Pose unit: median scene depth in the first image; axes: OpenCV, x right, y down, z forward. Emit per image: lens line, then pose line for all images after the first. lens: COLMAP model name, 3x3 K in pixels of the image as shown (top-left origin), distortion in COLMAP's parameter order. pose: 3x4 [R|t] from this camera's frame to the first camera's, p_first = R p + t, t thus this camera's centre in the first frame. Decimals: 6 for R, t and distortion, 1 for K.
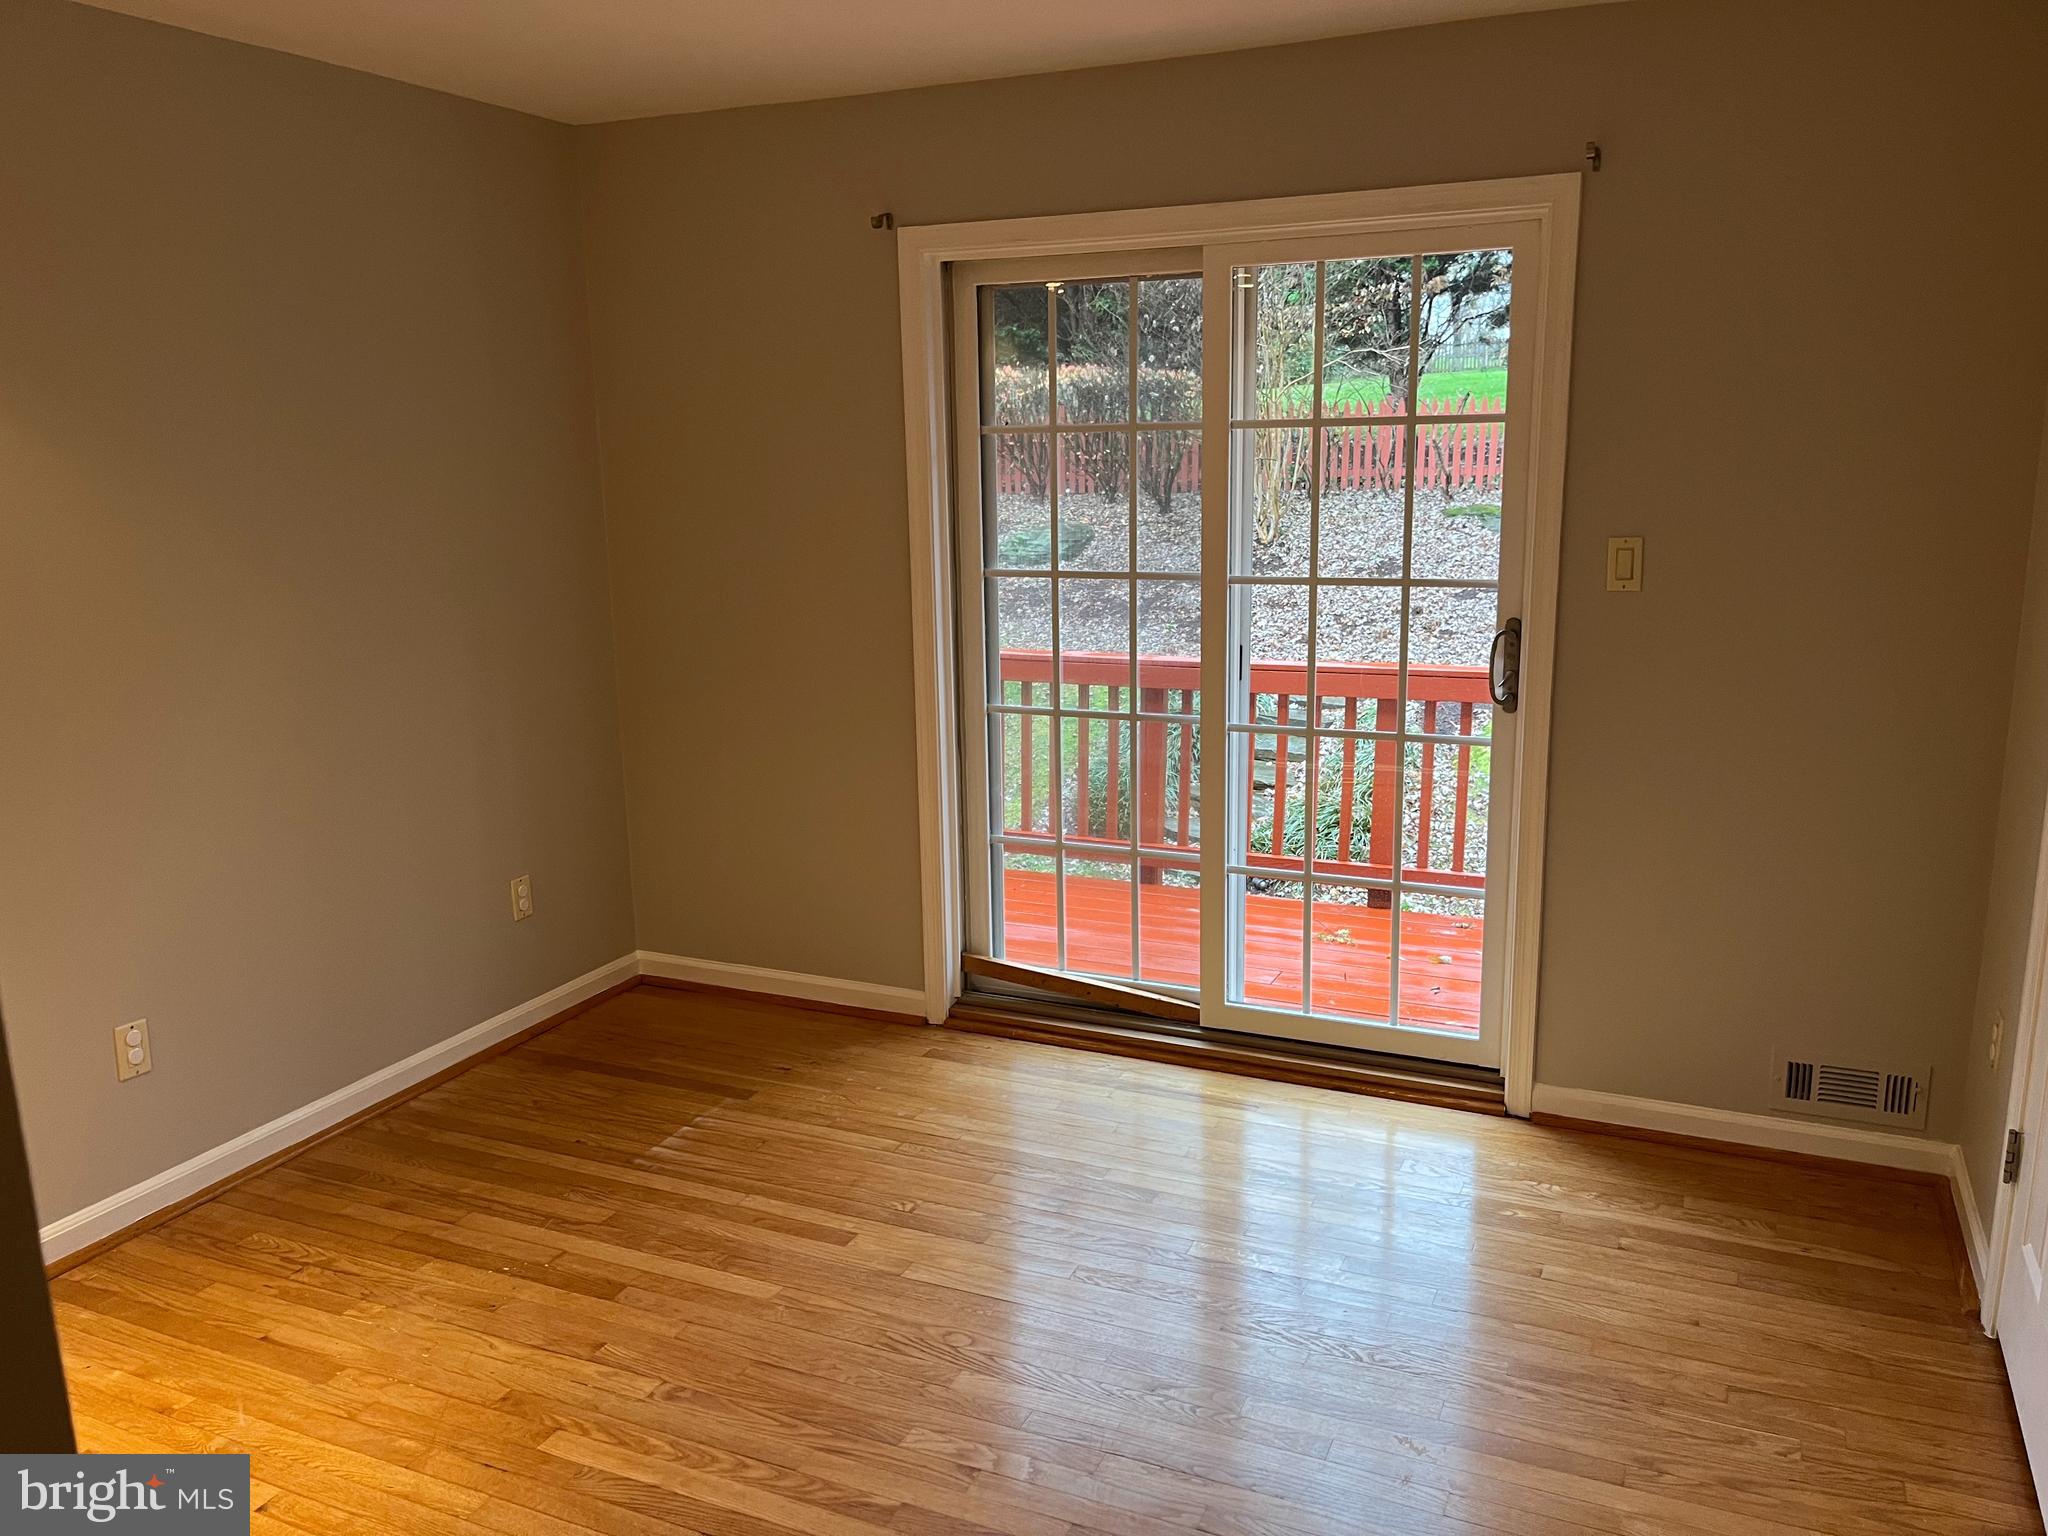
lens RADIAL K [[1552.1, 0, 1057.8], [0, 1552.1, 758.8], [0, 0, 1]] dist [0.071497, -0.098447]
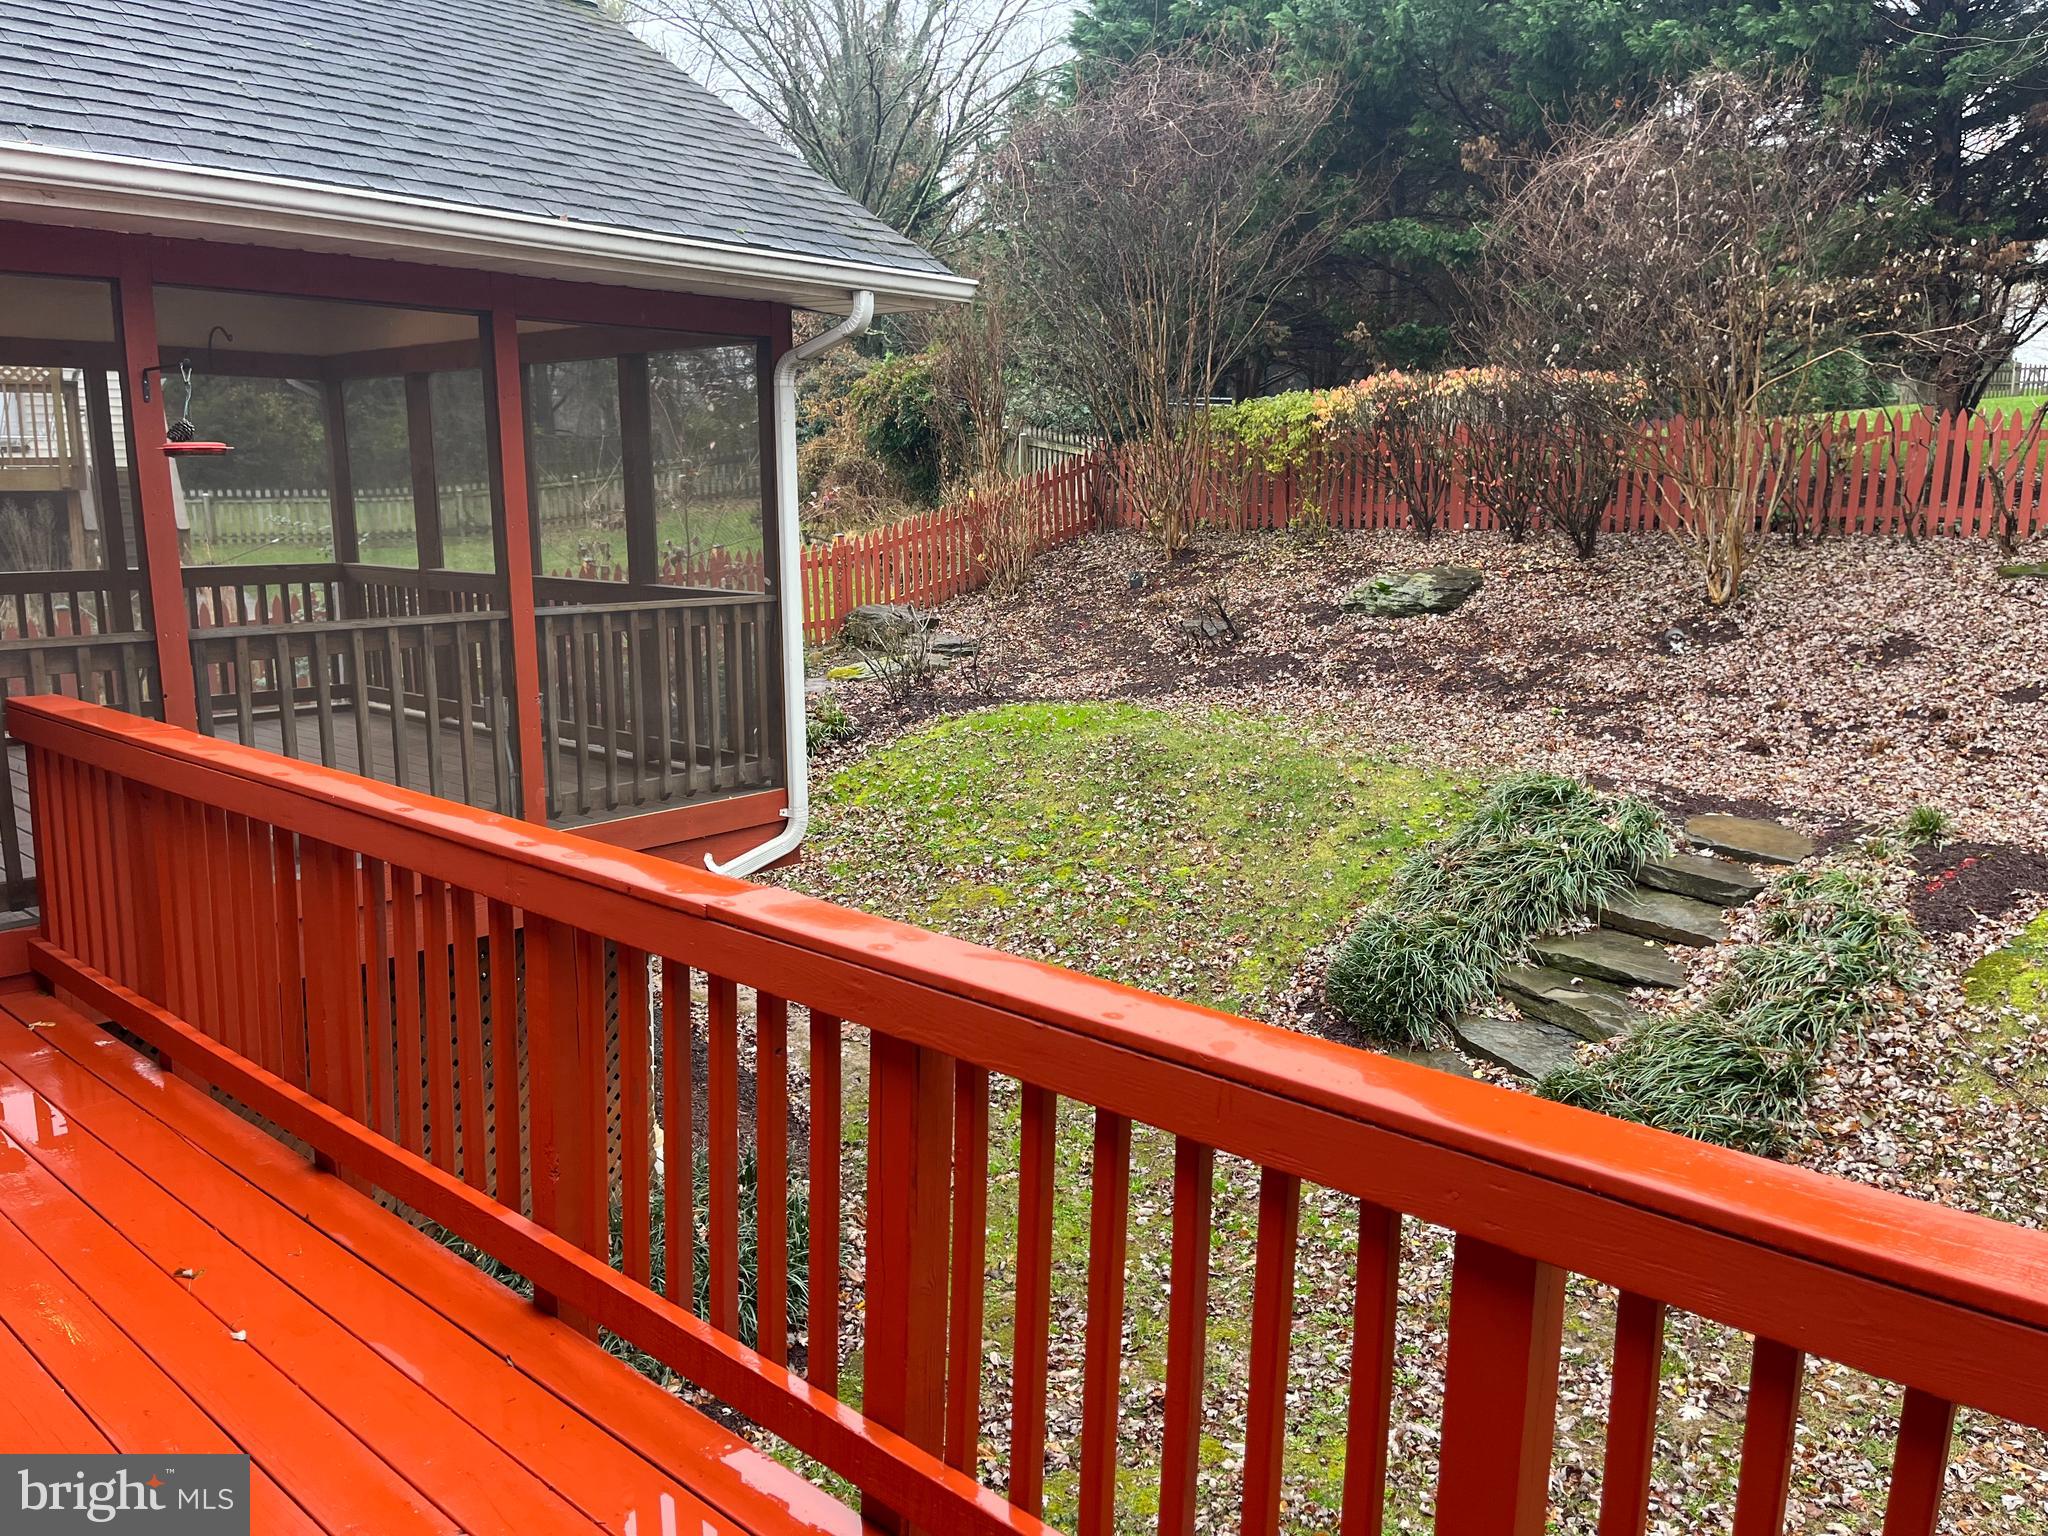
lens RADIAL K [[1552.1, 0, 1024.8], [0, 1552.1, 767.1], [0, 0, 1]] dist [0.071497, -0.098447]
pose [[0.947267, 0.076445, -0.311193, 0.060099], [-0.081373, 0.996680, -0.002862, -0.033115], [0.309941, 0.028034, 0.950342, 0.199388]]
